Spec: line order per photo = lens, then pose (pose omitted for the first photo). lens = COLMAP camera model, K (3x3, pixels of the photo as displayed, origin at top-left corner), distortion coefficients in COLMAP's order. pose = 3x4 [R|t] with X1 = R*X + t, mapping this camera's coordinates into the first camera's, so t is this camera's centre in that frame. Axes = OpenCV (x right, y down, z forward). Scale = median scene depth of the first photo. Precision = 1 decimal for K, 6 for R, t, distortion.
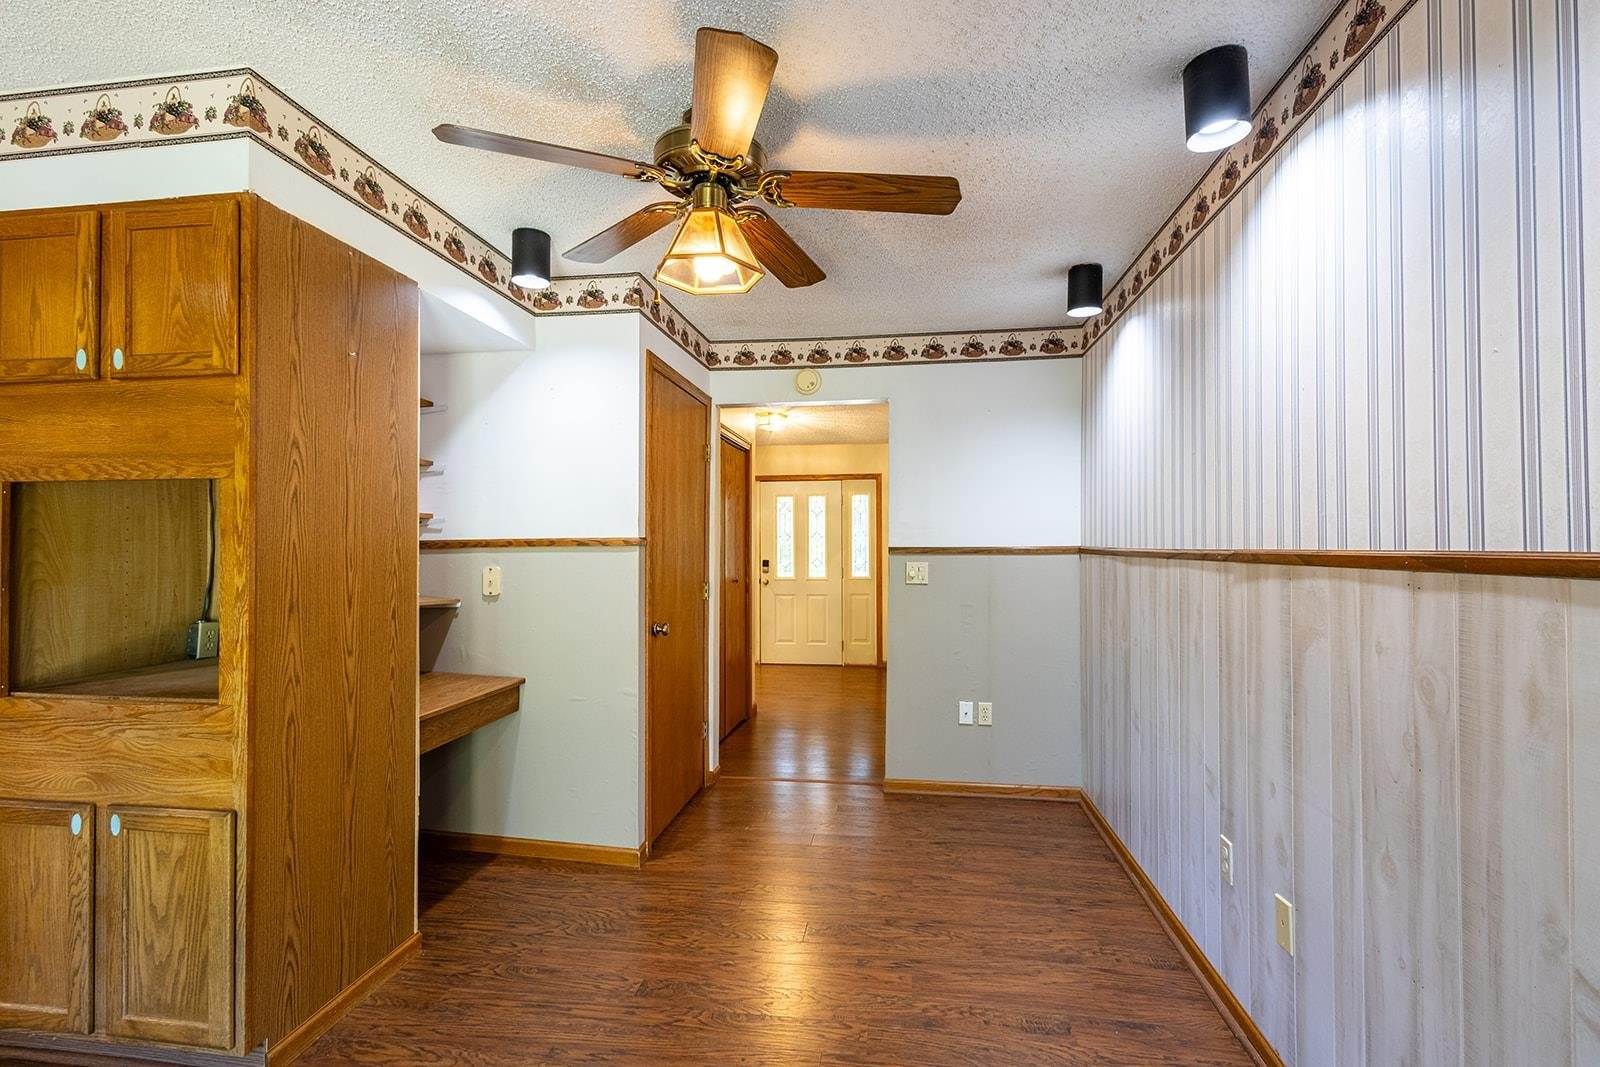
lens RADIAL K [[731.2, 0, 799.3], [0, 731.2, 532.2], [0, 0, 1]] dist [0.007413, -0.002588]
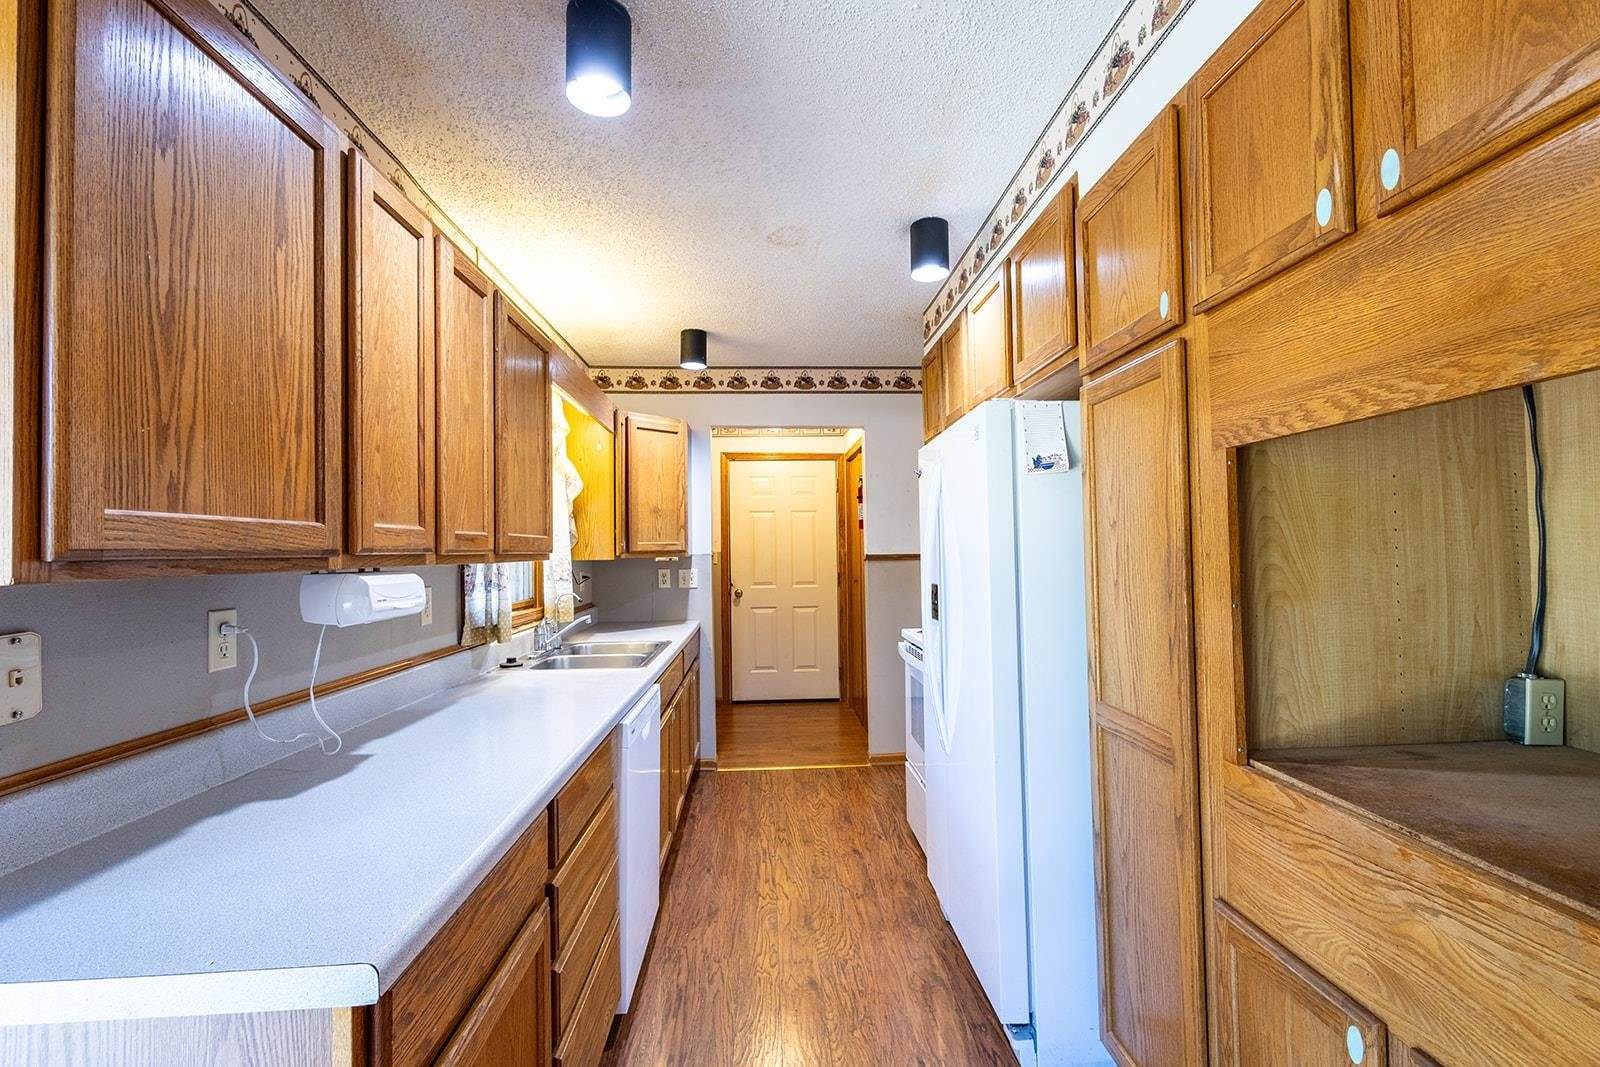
lens RADIAL K [[731.2, 0, 796.0], [0, 731.2, 530.7], [0, 0, 1]] dist [0.007413, -0.002588]
pose [[0.191059, -0.023706, -0.981292, -0.495661], [0.032338, 0.999318, -0.017845, 0.008109], [0.981046, -0.028324, 0.191695, 0.476182]]
